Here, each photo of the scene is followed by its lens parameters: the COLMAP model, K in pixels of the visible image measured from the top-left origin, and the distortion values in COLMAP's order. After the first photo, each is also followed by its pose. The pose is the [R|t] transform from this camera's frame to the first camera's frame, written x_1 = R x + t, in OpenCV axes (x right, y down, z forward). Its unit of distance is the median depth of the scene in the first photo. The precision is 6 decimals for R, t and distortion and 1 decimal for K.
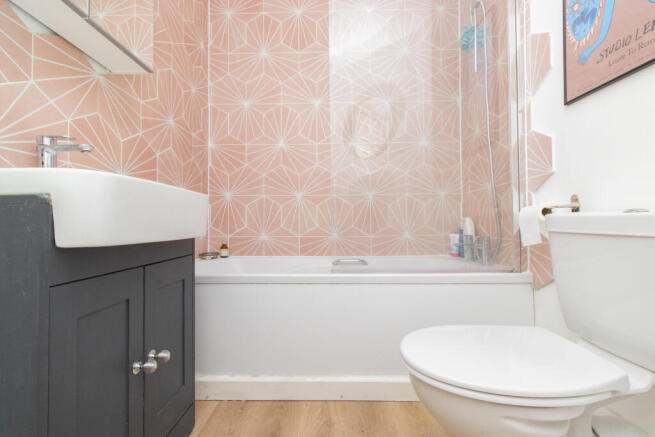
lens RADIAL K [[301.0, 0, 327.5], [0, 301.0, 218.5], [0, 0, 1]] dist [0.004773, 0.000677]
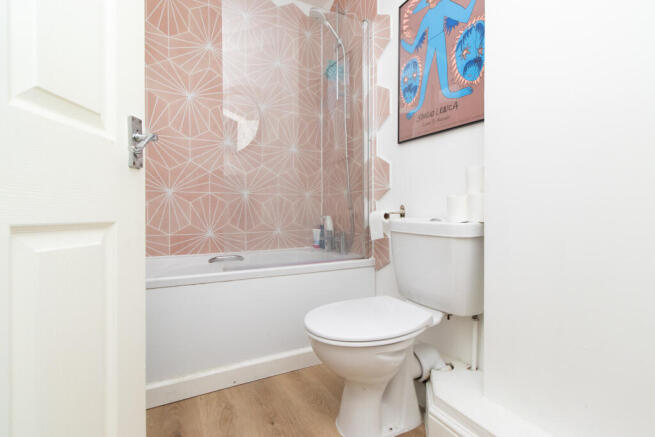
lens RADIAL K [[301.0, 0, 327.5], [0, 301.0, 218.5], [0, 0, 1]] dist [0.004773, 0.000677]
pose [[0.875269, -0.003670, 0.483623, -0.180761], [-0.012620, 0.999457, 0.030424, -0.042394], [-0.483472, -0.032732, 0.874748, -0.101464]]
